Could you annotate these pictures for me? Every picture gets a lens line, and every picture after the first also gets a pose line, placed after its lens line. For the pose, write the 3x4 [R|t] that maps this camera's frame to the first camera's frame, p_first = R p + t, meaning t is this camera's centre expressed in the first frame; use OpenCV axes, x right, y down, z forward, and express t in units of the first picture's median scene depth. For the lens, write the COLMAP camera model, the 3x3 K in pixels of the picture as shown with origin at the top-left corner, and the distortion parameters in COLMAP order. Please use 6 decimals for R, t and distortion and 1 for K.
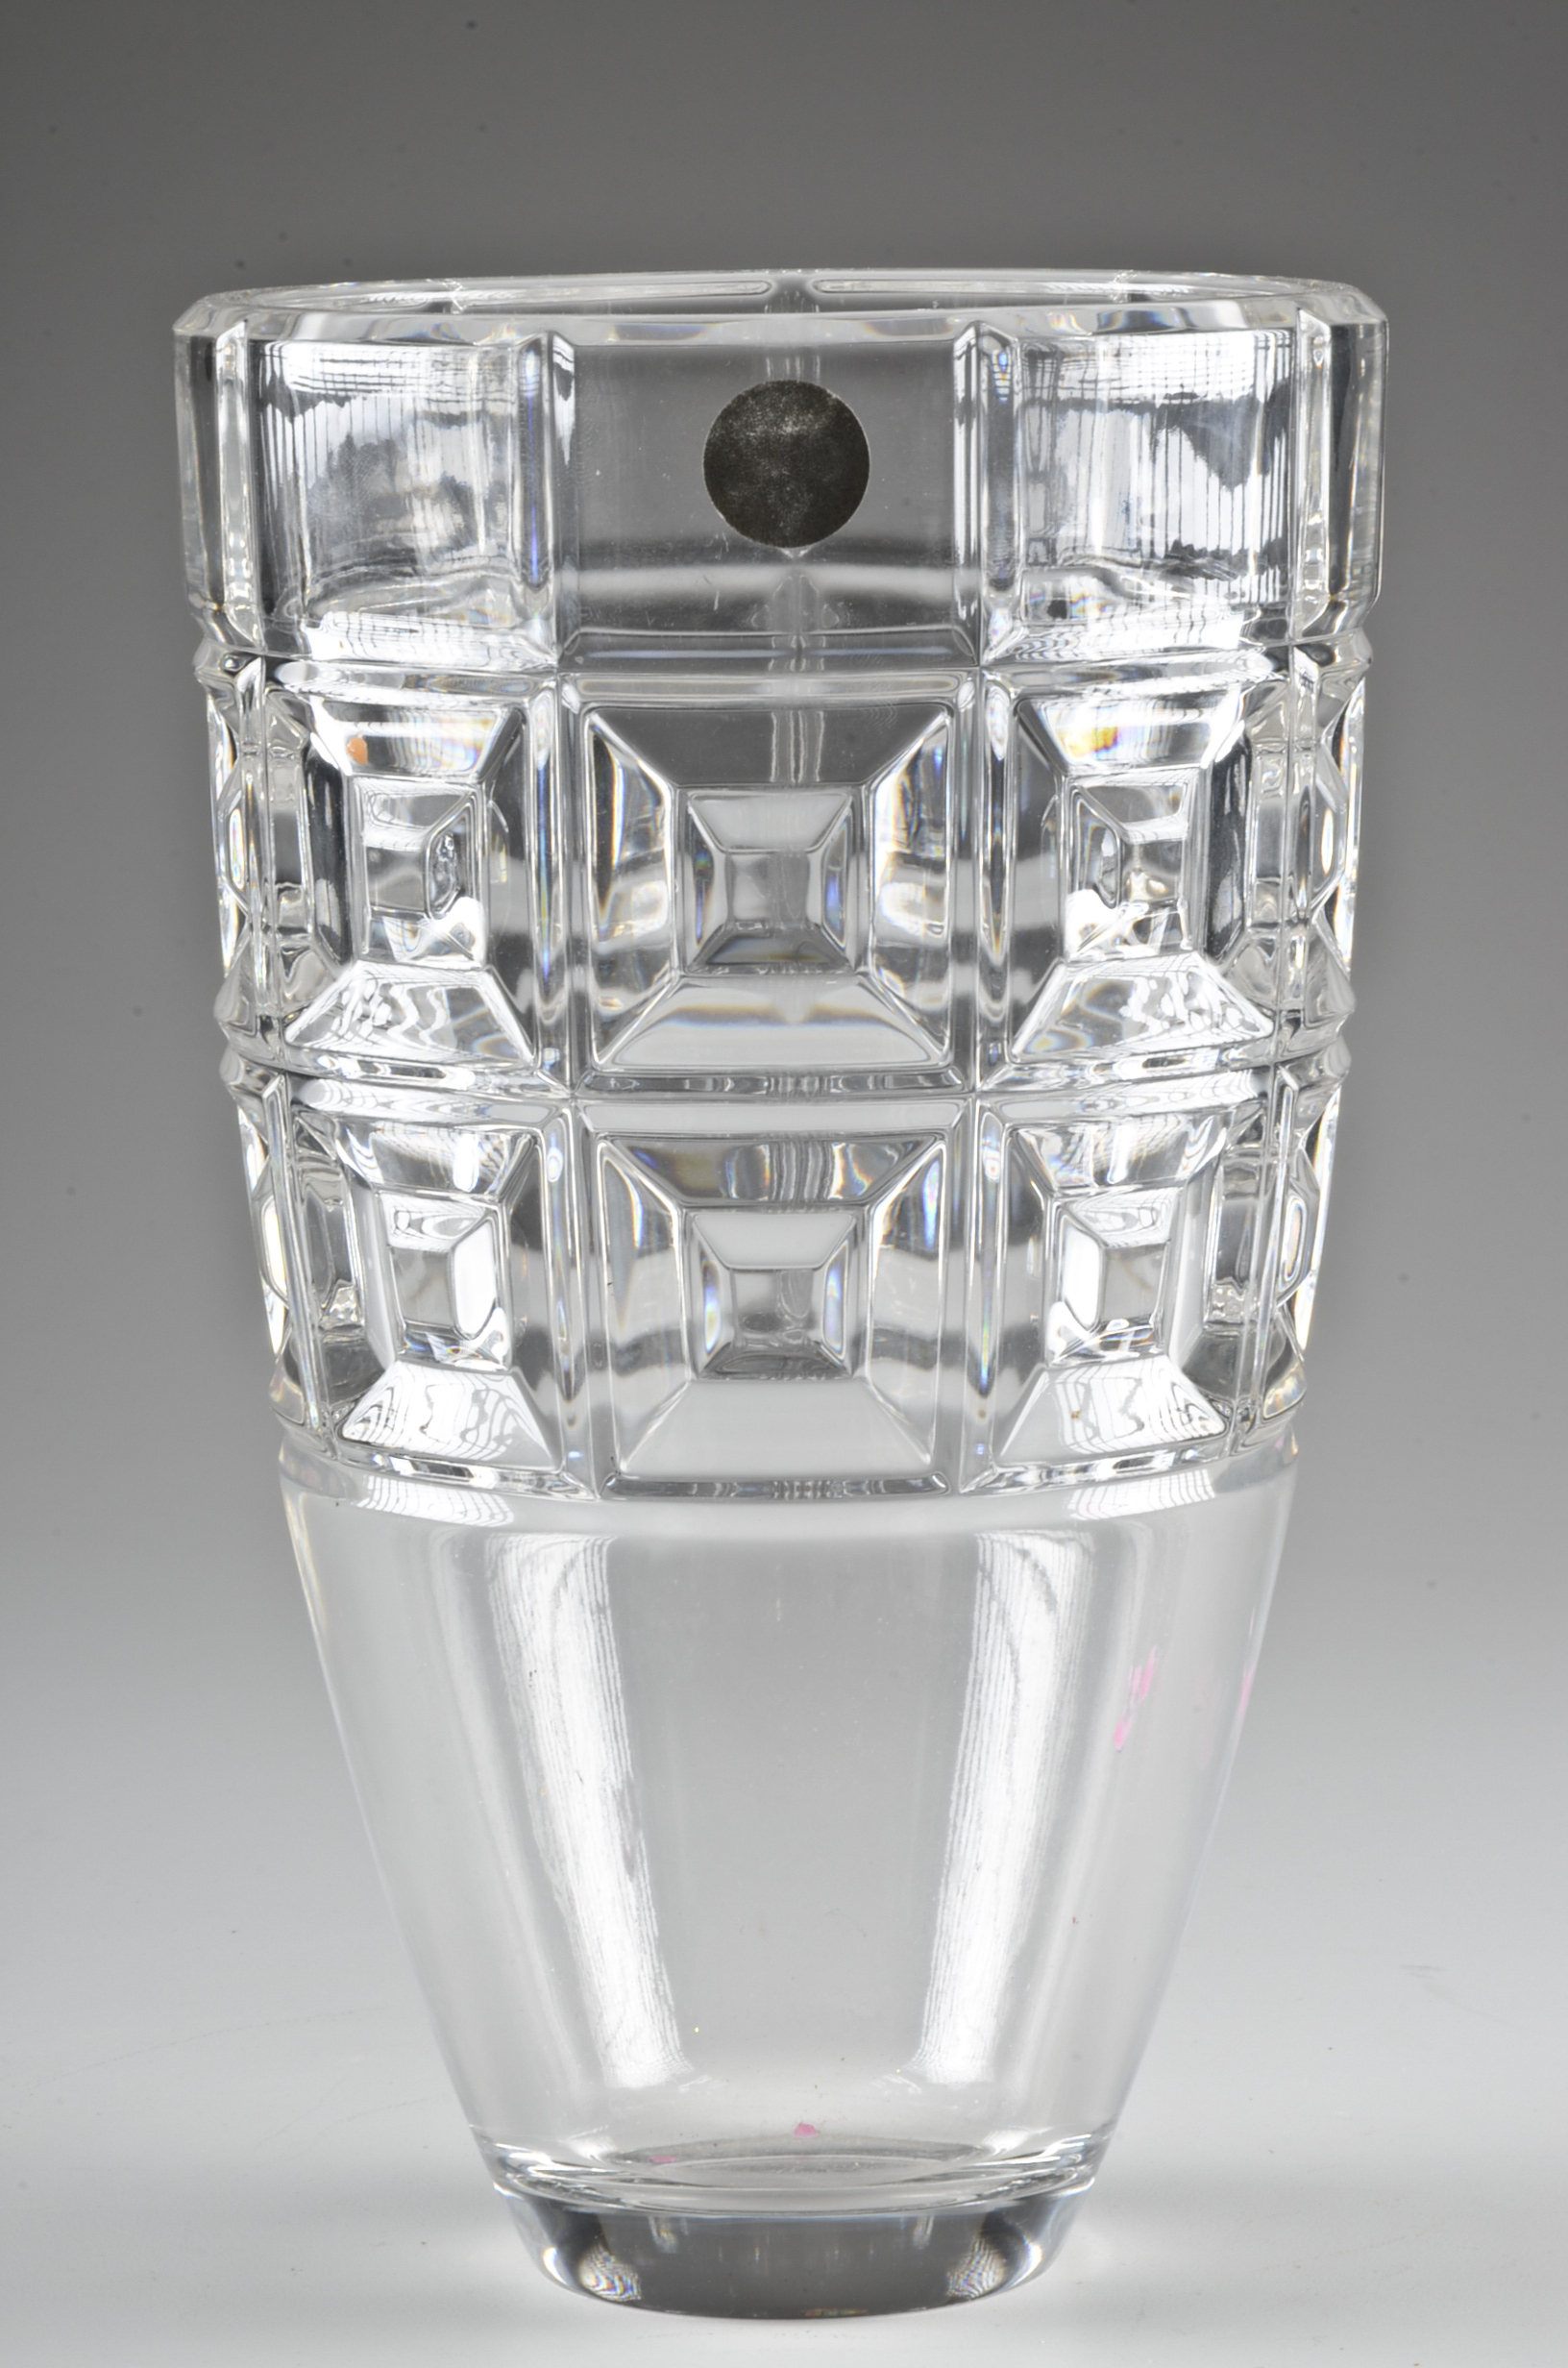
lens RADIAL K [[10514.3, 0, 791.8], [0, 10514.3, 1160.2], [0, 0, 1]] dist [0.080456, 0.000000]
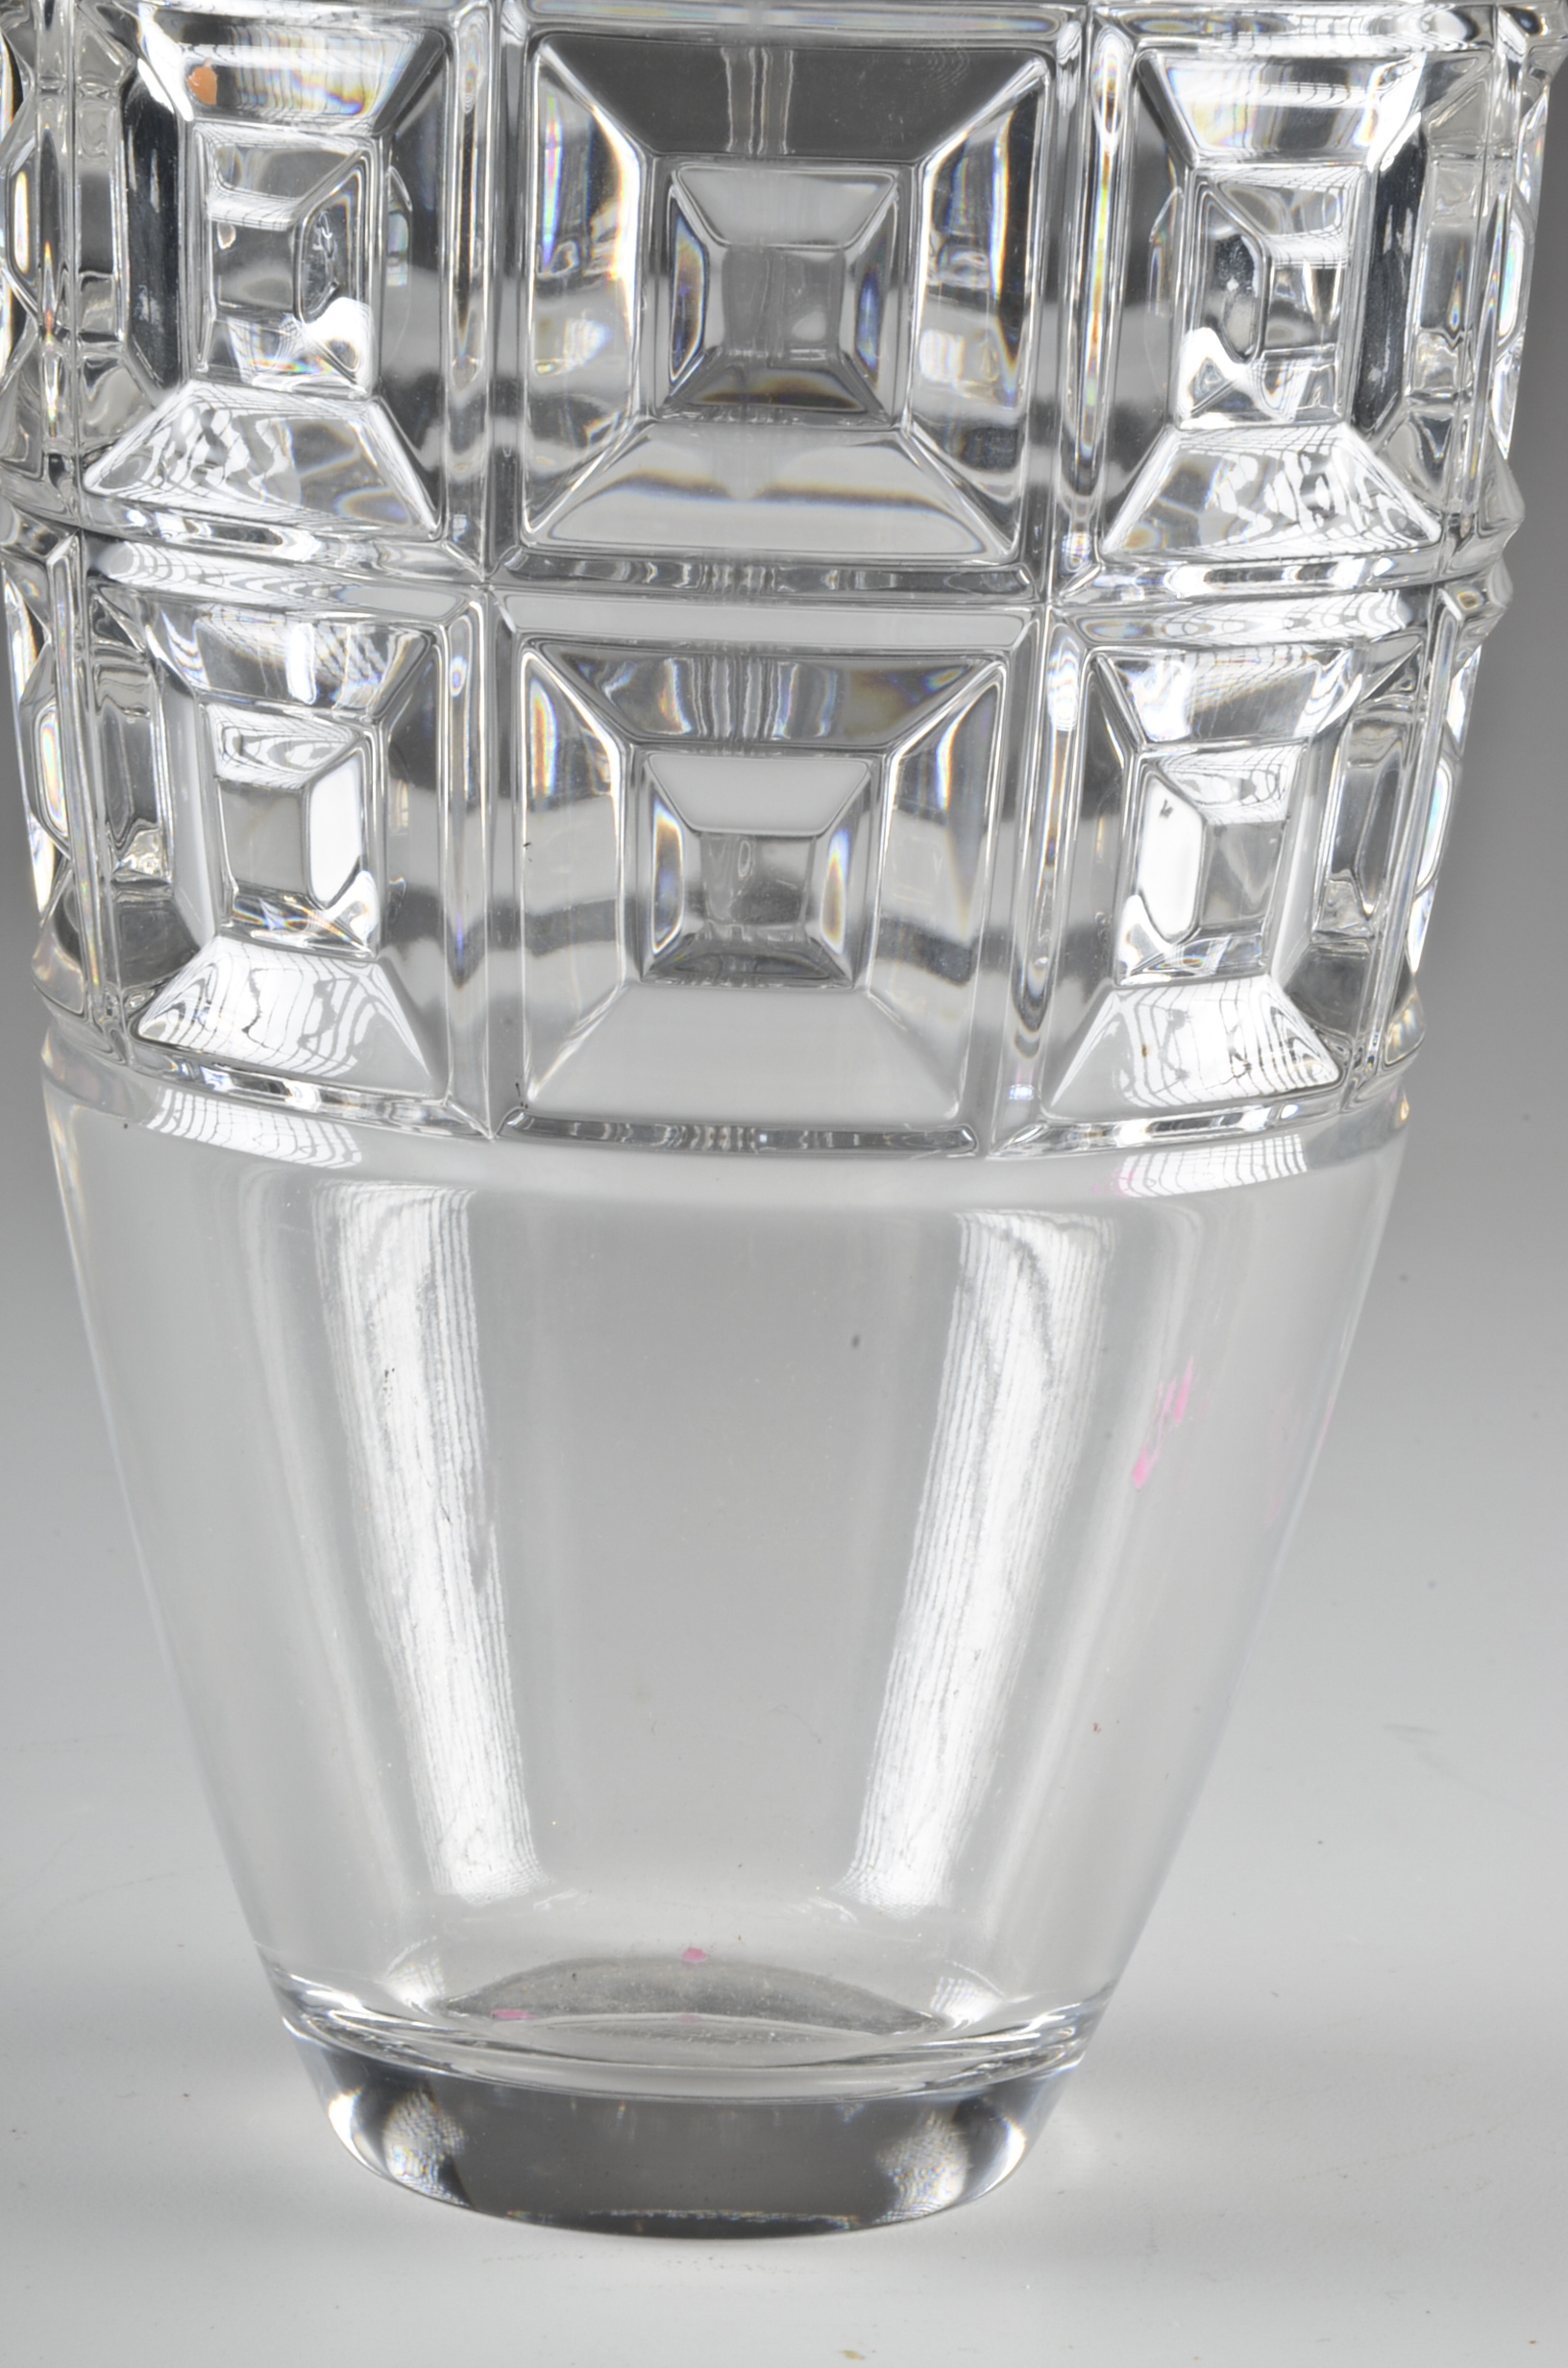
lens RADIAL K [[9100.0, 0, 784.2], [0, 9100.0, 1187.4], [0, 0, 1]] dist [0.072997, 0.000000]
pose [[0.997682, 0.043083, 0.052682, -0.030776], [-0.045935, 0.997474, 0.054184, 0.000512], [-0.050214, -0.056479, 0.997140, 0.367053]]
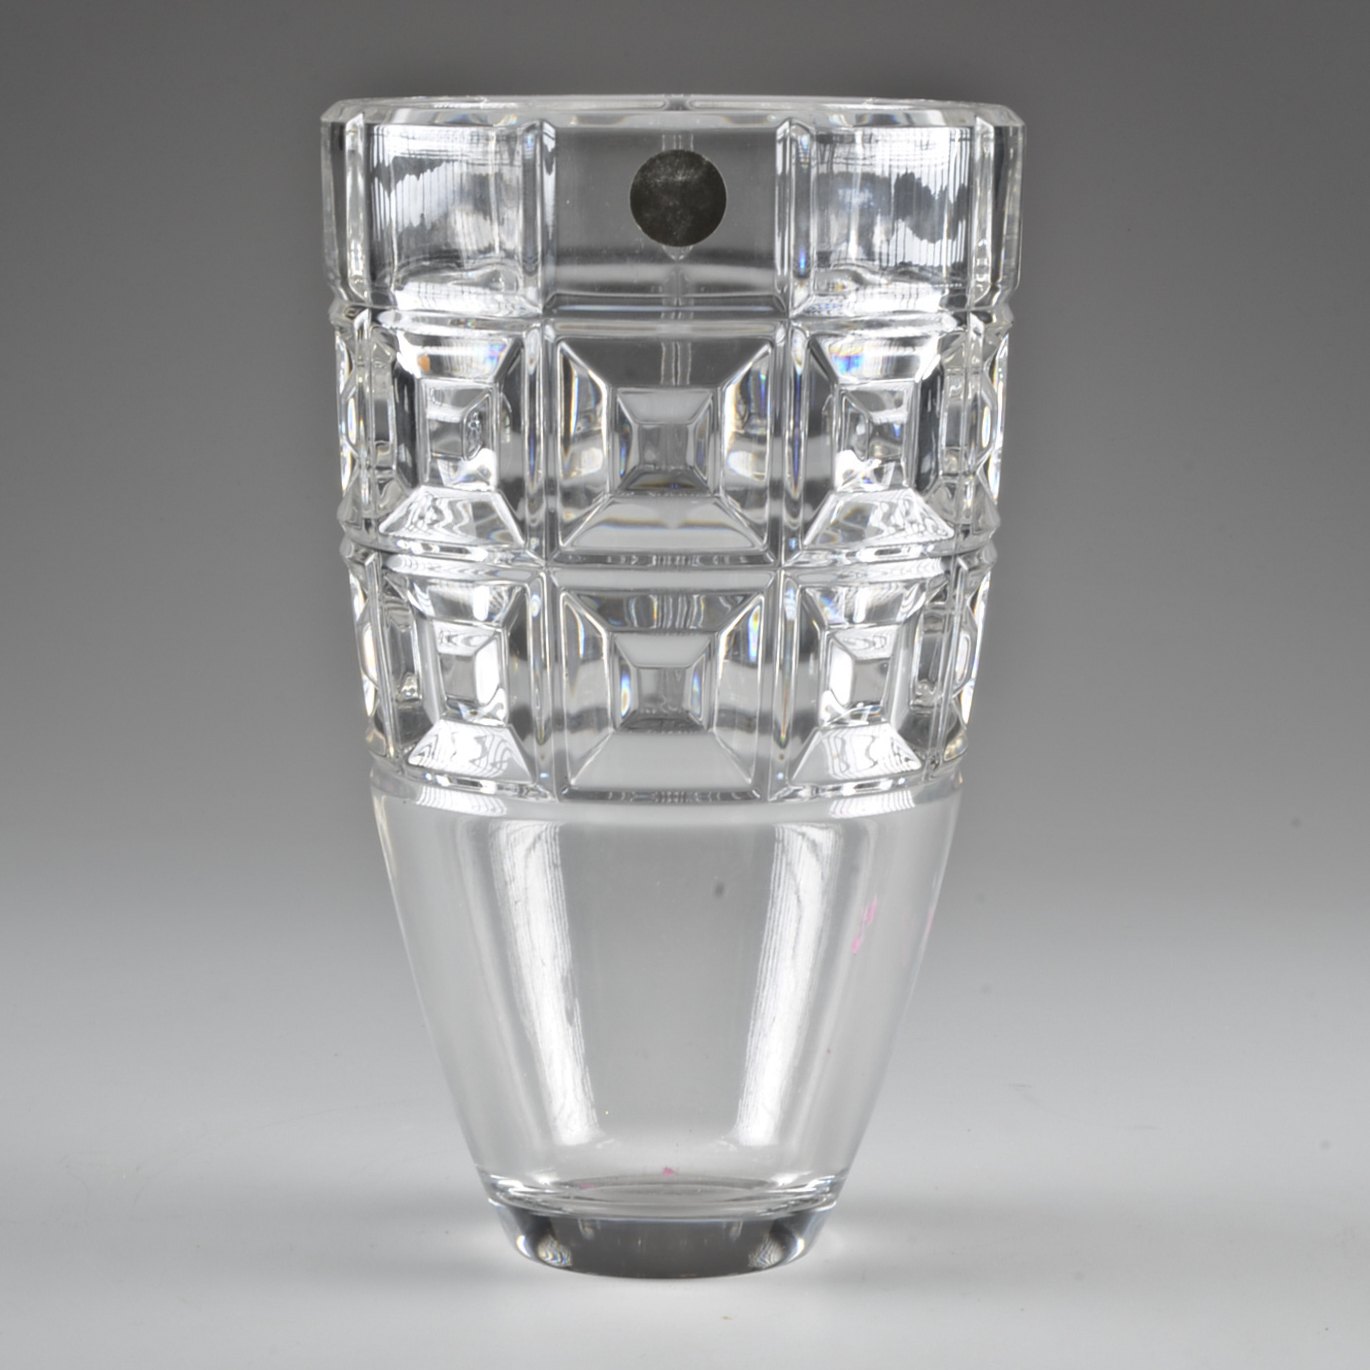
lens RADIAL K [[5814.5, 0, 680.0], [0, 5814.5, 687.4], [0, 0, 1]] dist [-0.248350, 0.000000]
pose [[0.999834, 0.016591, 0.007588, -0.005745], [-0.016638, 0.999843, 0.006088, 0.007394], [-0.007486, -0.006214, 0.999953, 0.050674]]
